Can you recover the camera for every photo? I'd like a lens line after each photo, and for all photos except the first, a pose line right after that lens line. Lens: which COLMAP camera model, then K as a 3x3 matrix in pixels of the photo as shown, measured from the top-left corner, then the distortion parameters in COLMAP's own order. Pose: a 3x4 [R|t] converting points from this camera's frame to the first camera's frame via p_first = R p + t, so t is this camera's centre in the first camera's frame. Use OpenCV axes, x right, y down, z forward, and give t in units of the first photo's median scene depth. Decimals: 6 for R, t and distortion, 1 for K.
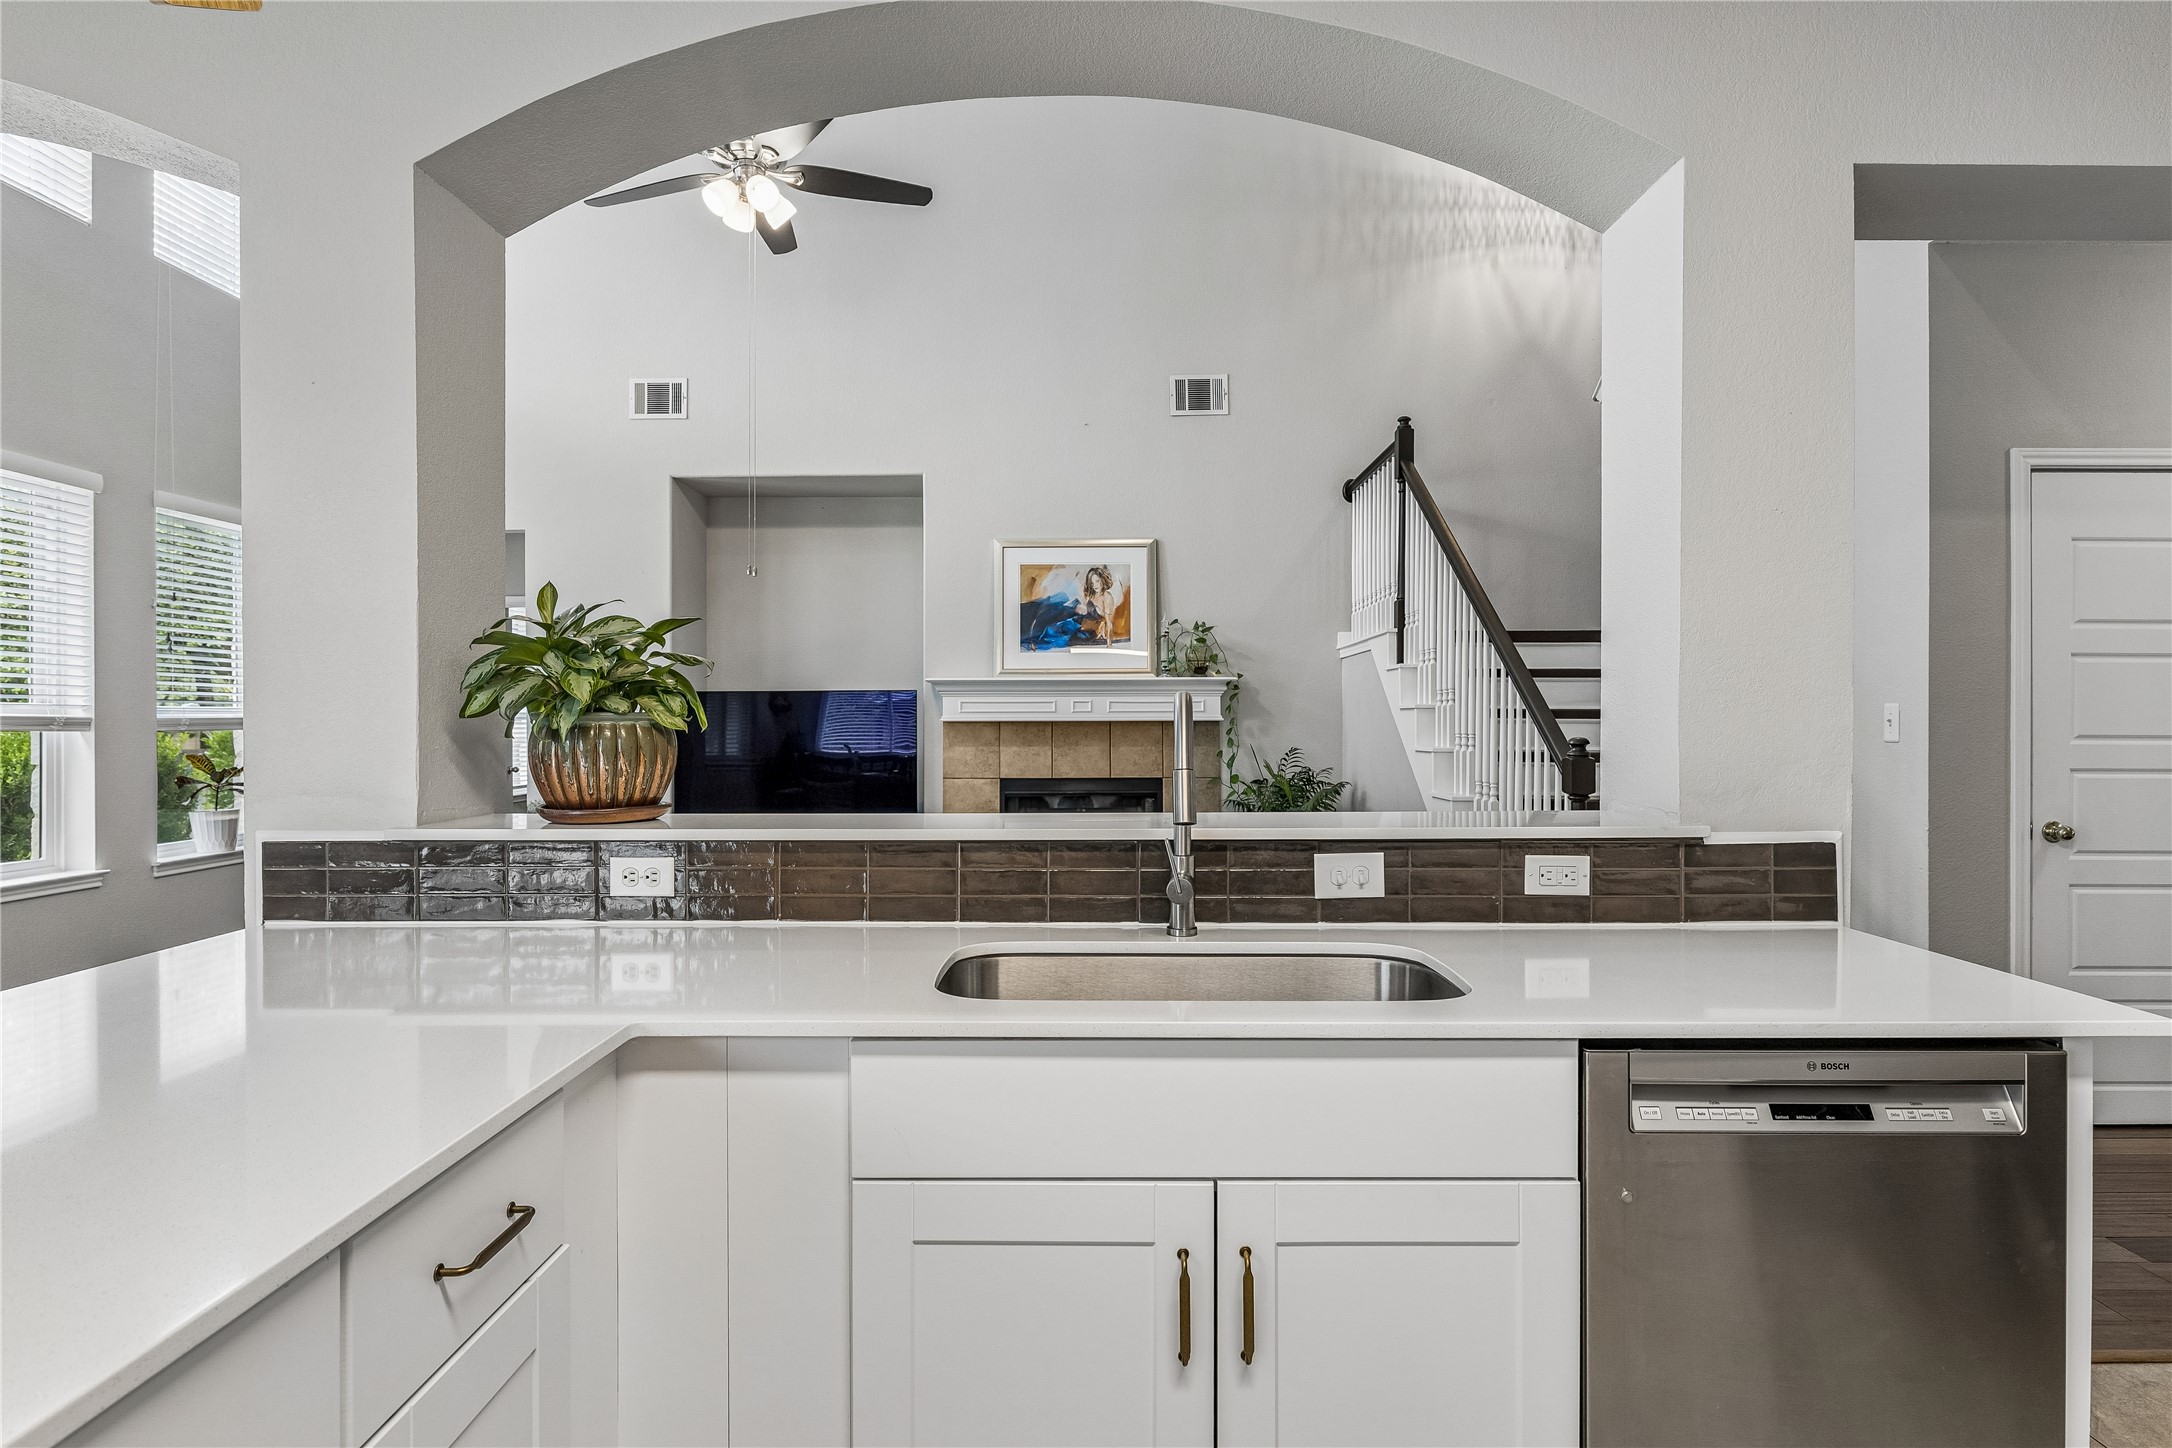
lens RADIAL K [[1146.2, 0, 1091.0], [0, 1146.2, 708.1], [0, 0, 1]] dist [-0.002489, -0.000912]
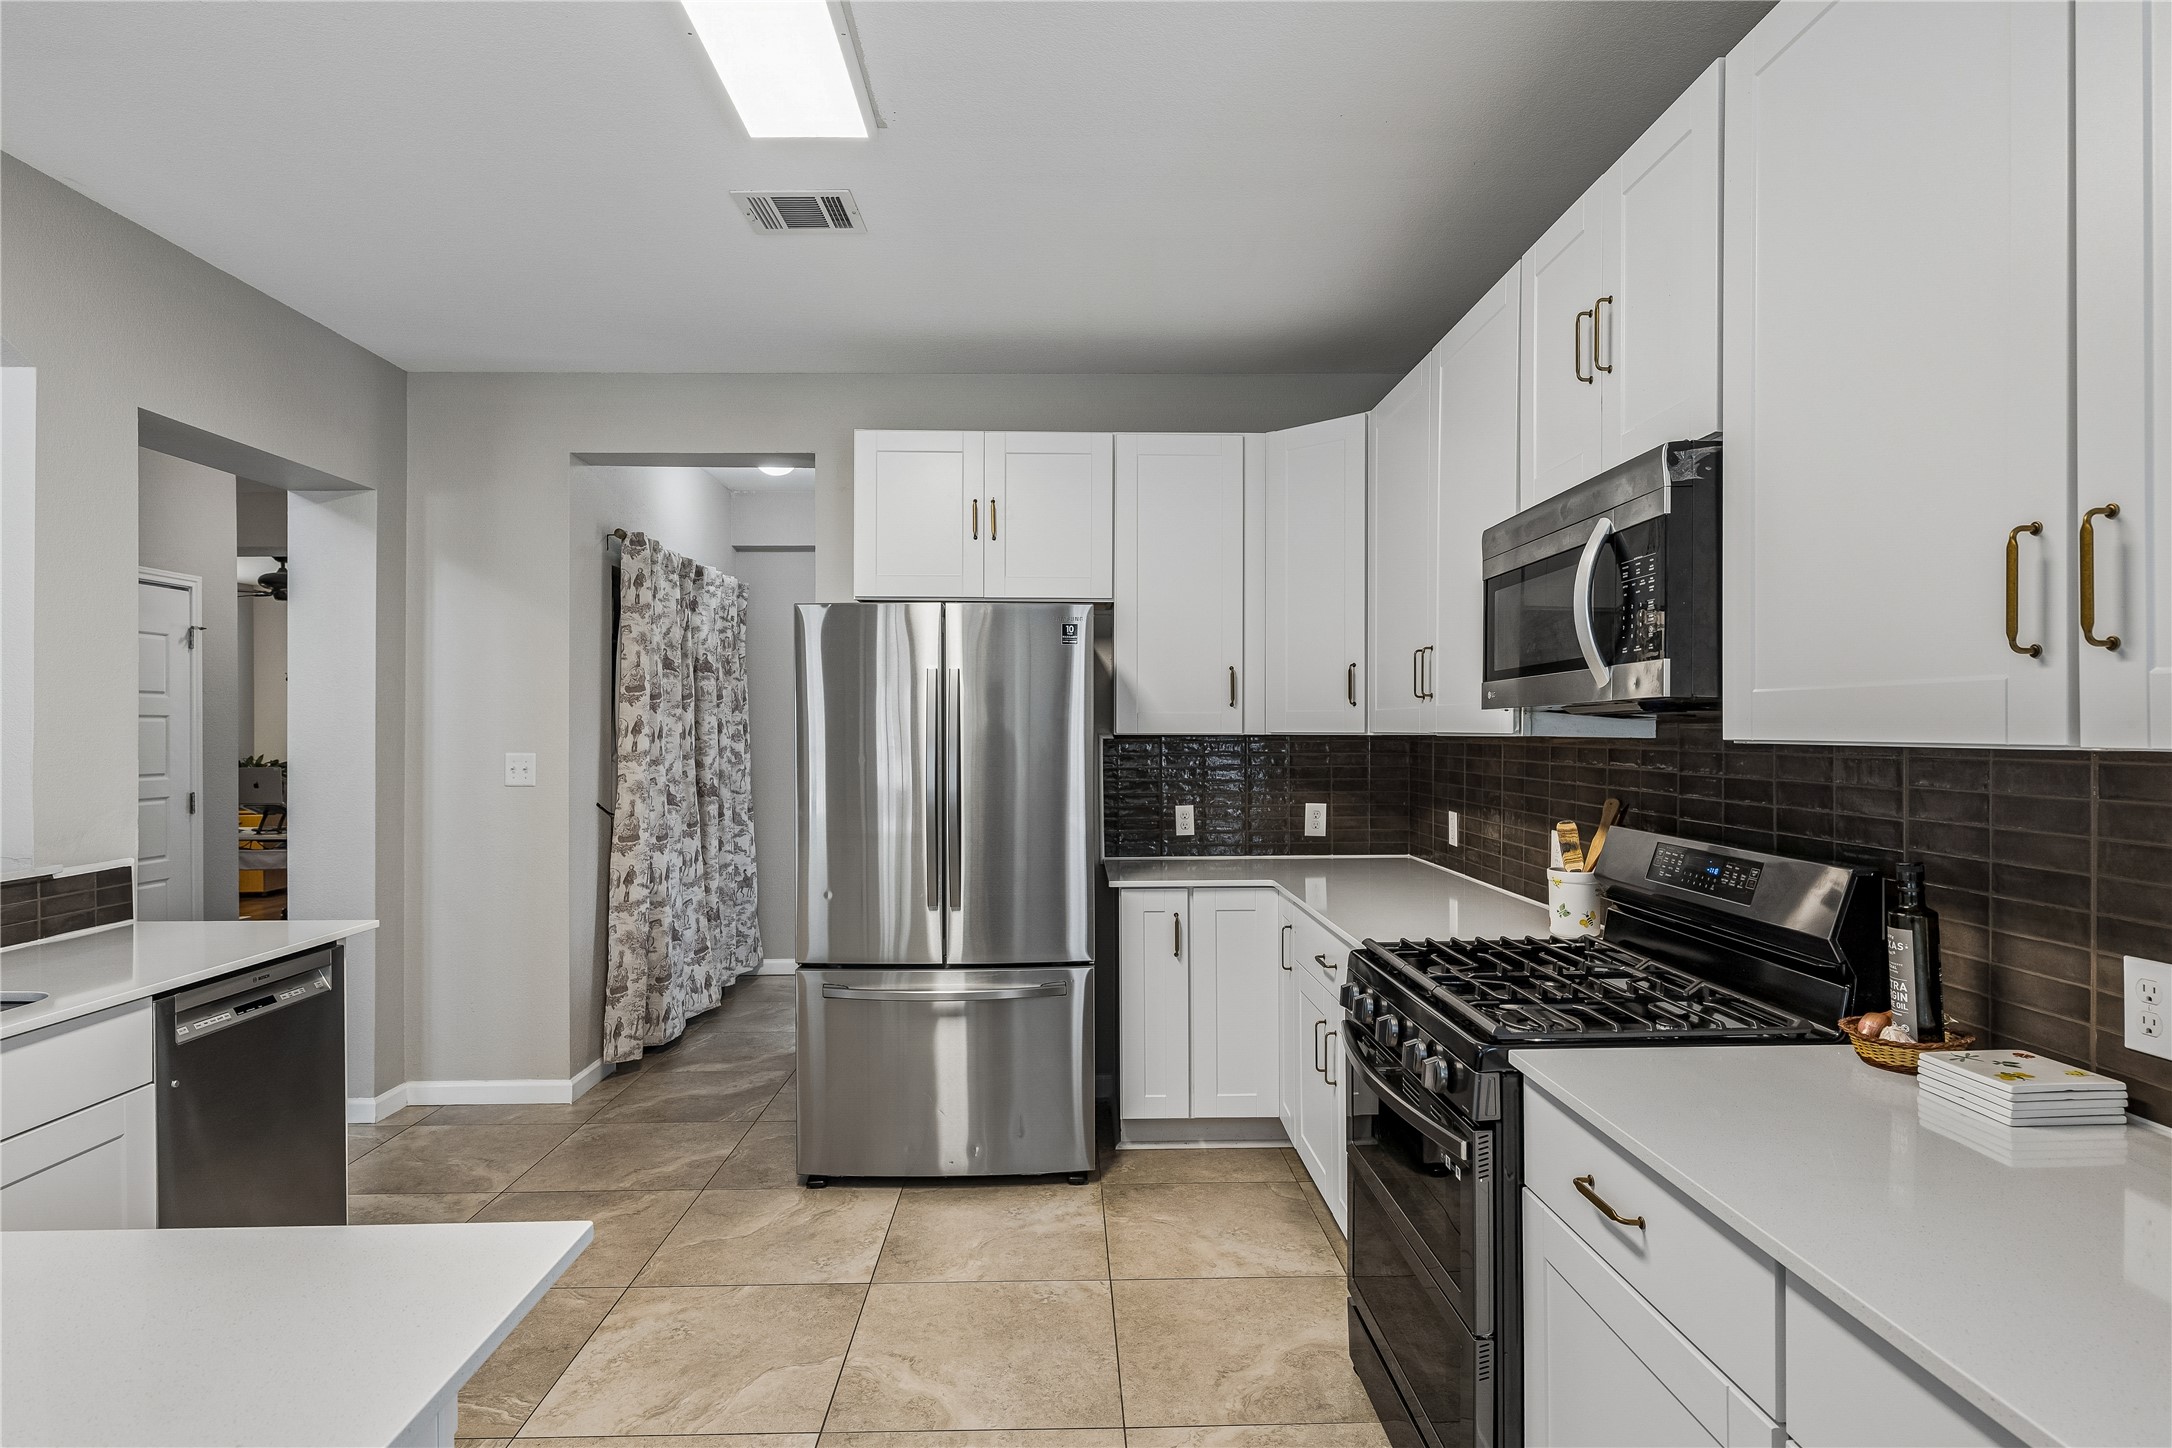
lens RADIAL K [[1146.2, 0, 1087.2], [0, 1146.2, 728.4], [0, 0, 1]] dist [-0.002489, -0.000912]
pose [[-0.030844, -0.000815, 0.999524, -0.859646], [-0.003277, 0.999994, 0.000714, -0.065200], [-0.999519, -0.003253, -0.030846, -0.187058]]
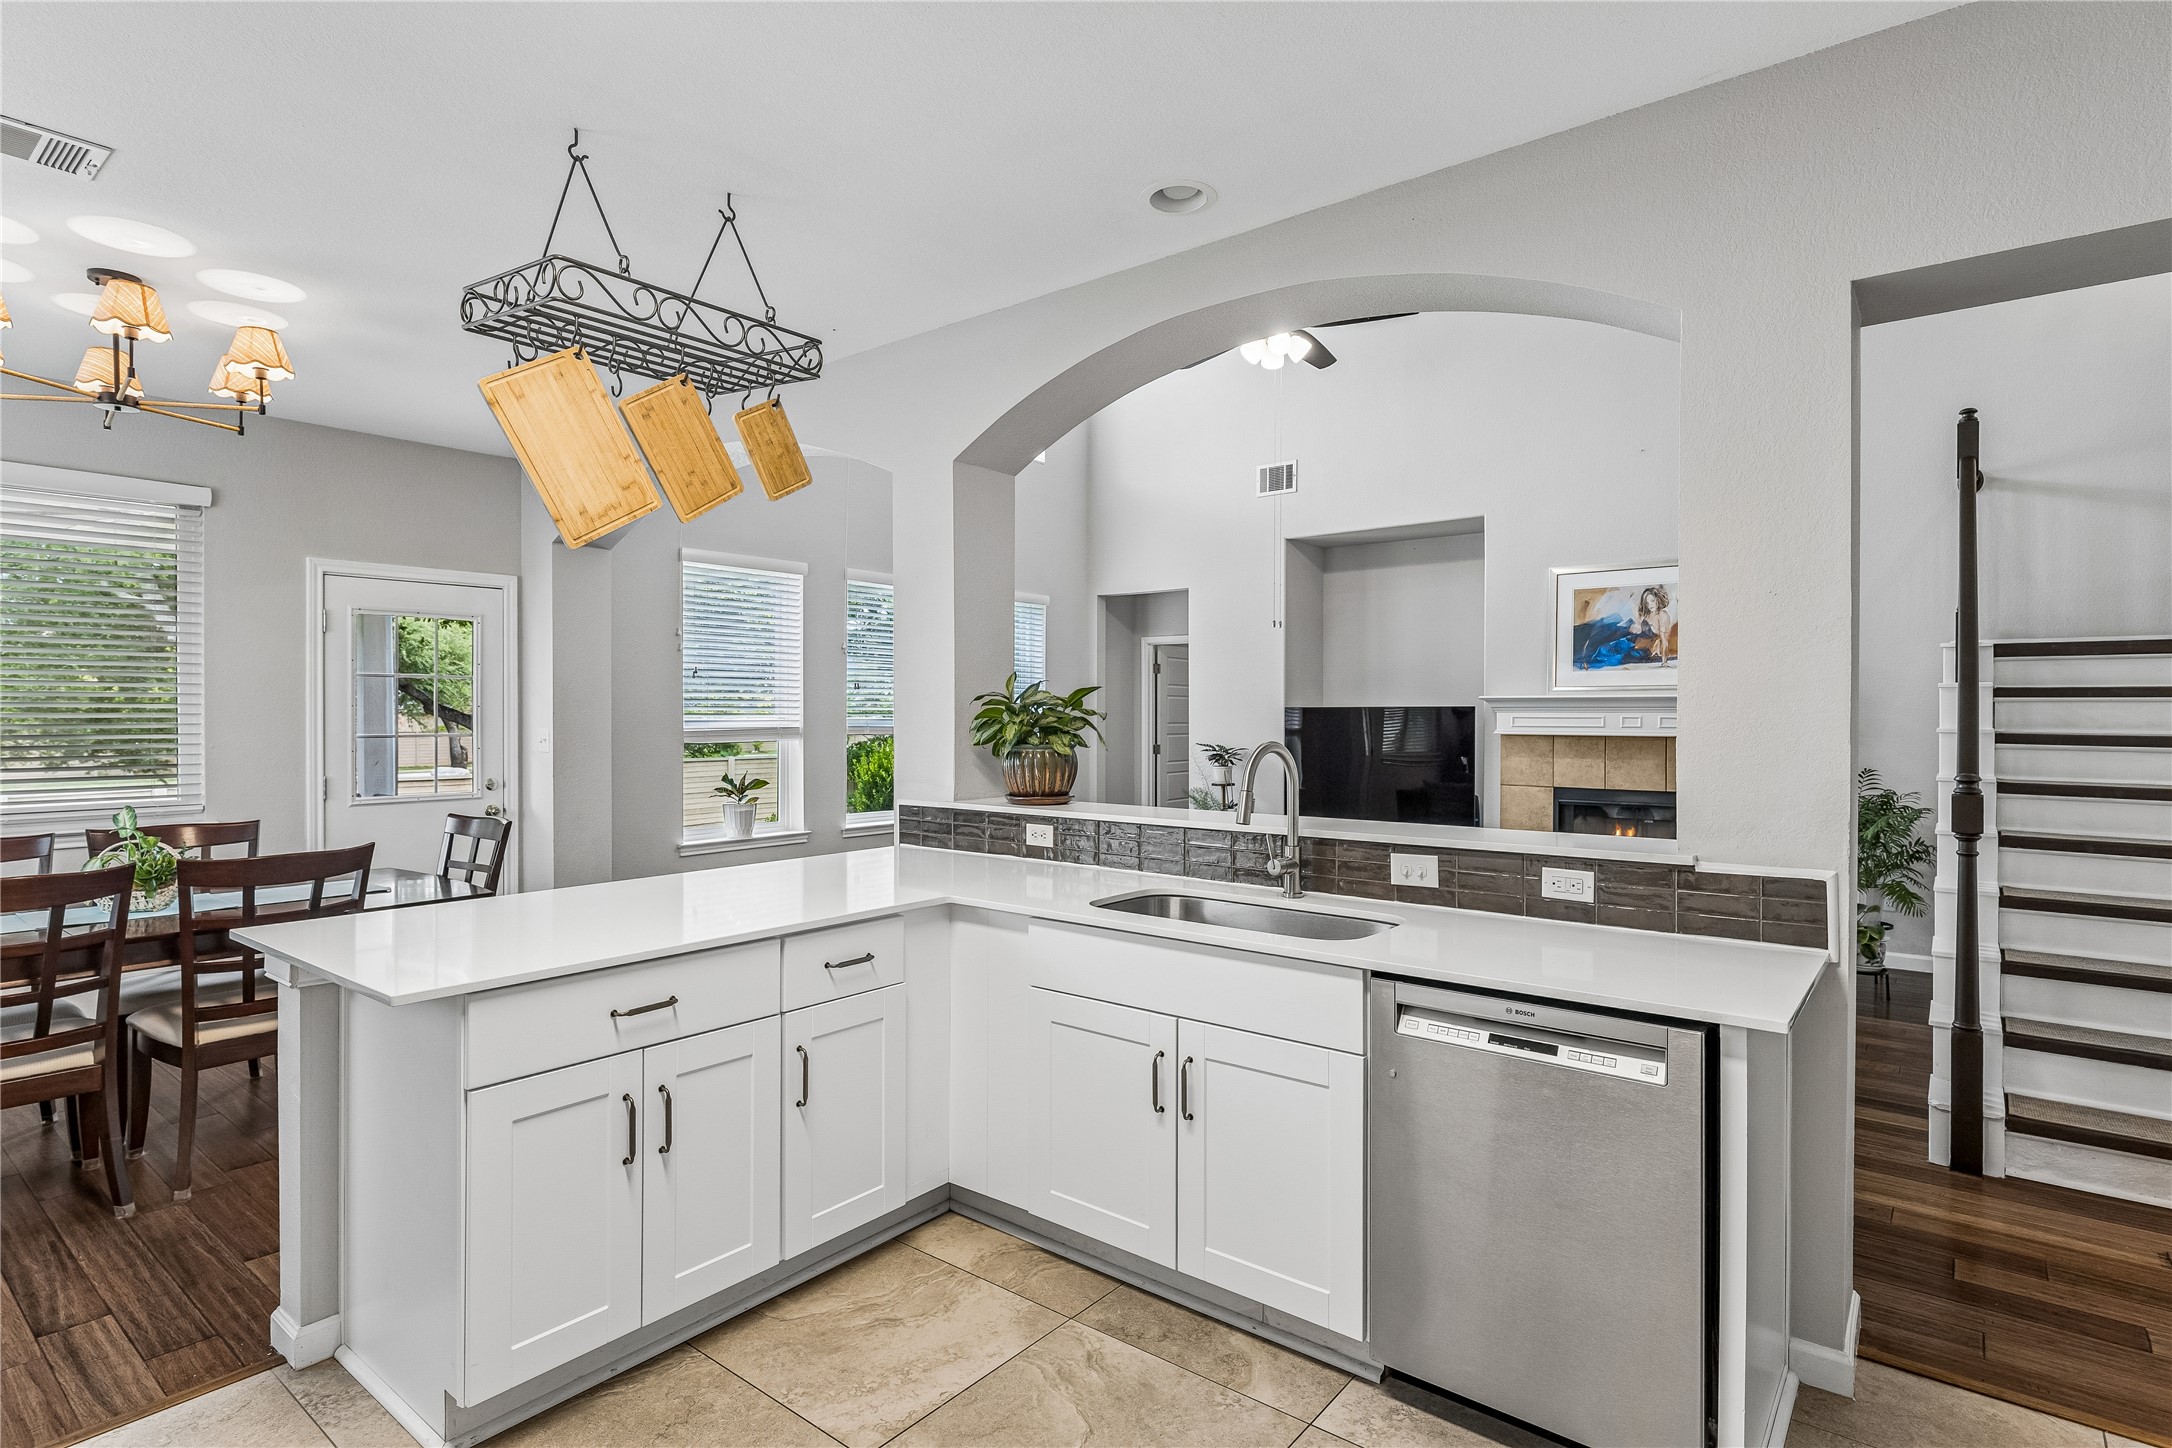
lens RADIAL K [[1111.2, 0, 1089.4], [0, 1111.2, 710.1], [0, 0, 1]] dist [-0.004623, -0.000653]
pose [[0.778654, 0.001563, -0.627452, 0.772787], [0.002447, 0.999982, 0.005529, -0.060954], [0.627449, -0.005840, 0.778636, -0.323745]]
